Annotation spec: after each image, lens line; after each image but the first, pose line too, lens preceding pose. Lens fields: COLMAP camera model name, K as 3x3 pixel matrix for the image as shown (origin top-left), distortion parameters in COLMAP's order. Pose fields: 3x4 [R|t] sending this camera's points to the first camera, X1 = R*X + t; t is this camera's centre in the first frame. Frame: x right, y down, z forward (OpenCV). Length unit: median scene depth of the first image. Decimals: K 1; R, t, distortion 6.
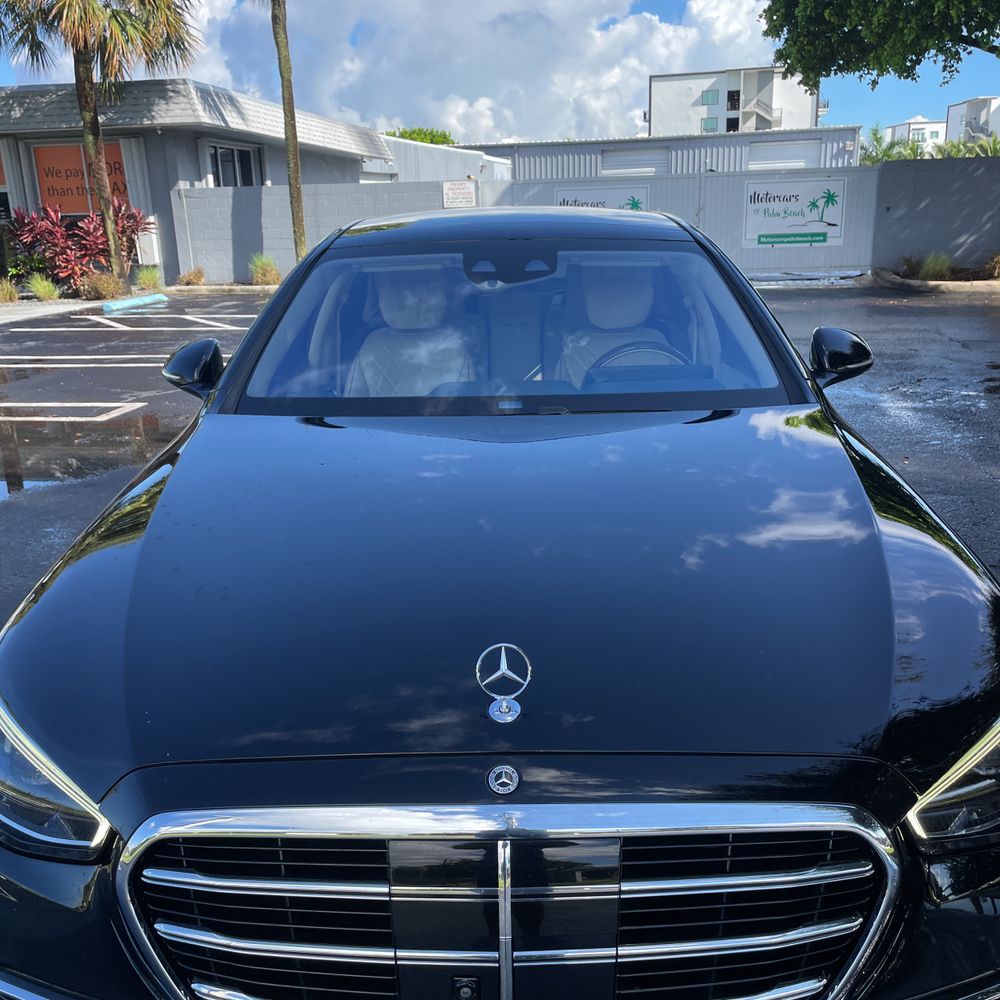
lens RADIAL K [[1026.2, 0, 510.2], [0, 1026.2, 497.7], [0, 0, 1]] dist [0.033504, 0.000000]
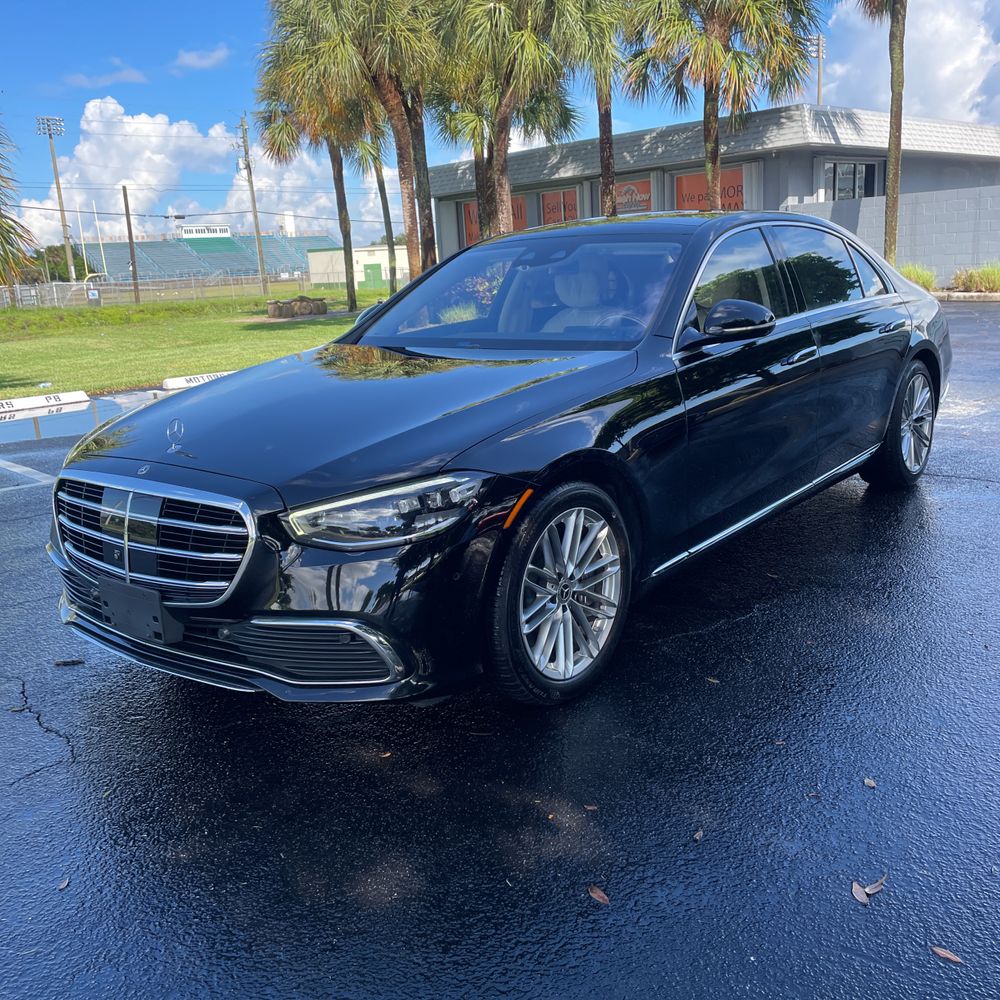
lens RADIAL K [[1026.2, 0, 521.1], [0, 1026.2, 492.7], [0, 0, 1]] dist [0.033504, 0.000000]
pose [[0.797216, 0.117926, -0.592064, 0.144306], [-0.129281, 0.991332, 0.023373, 0.012211], [0.589689, 0.057910, 0.805552, -0.022965]]
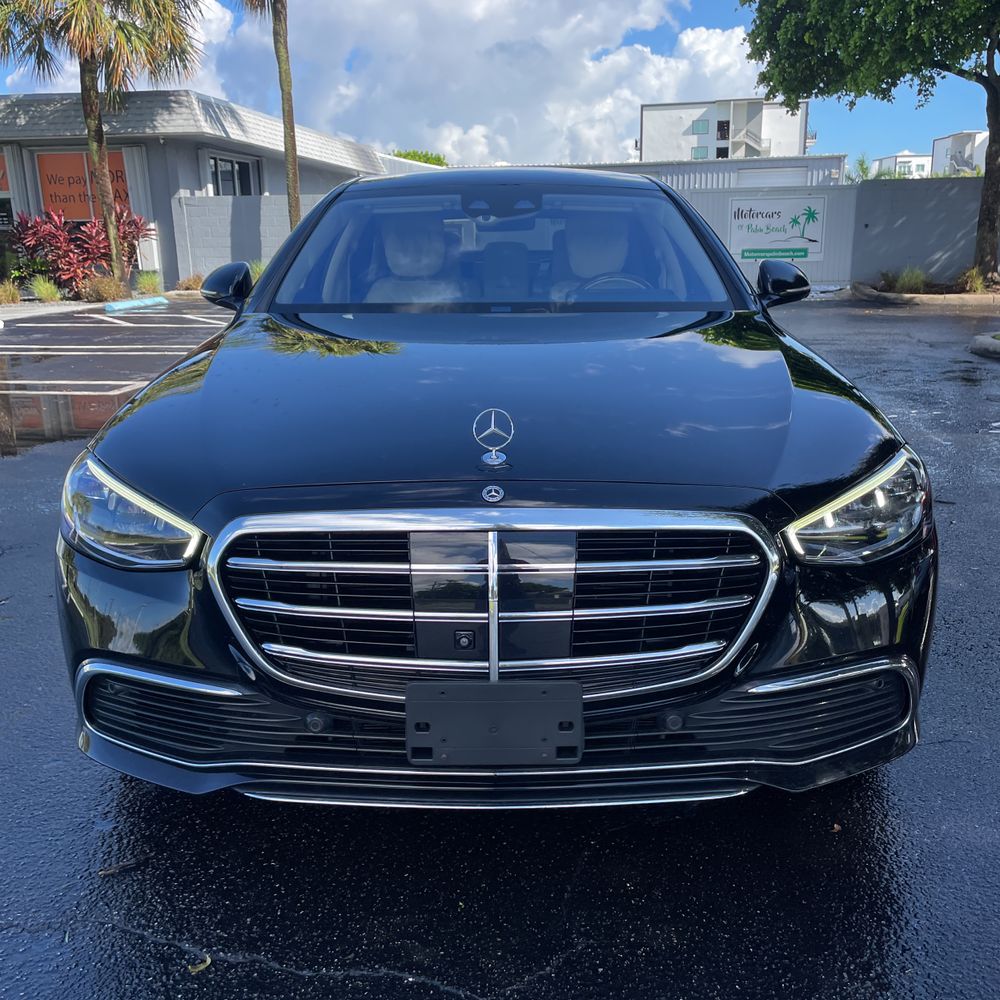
lens RADIAL K [[1026.2, 0, 519.4], [0, 1026.2, 502.4], [0, 0, 1]] dist [0.033504, 0.000000]
pose [[0.999790, 0.009065, 0.018395, 0.000255], [-0.008699, 0.999765, -0.019865, 0.022942], [-0.018571, 0.019701, 0.999633, -0.026883]]
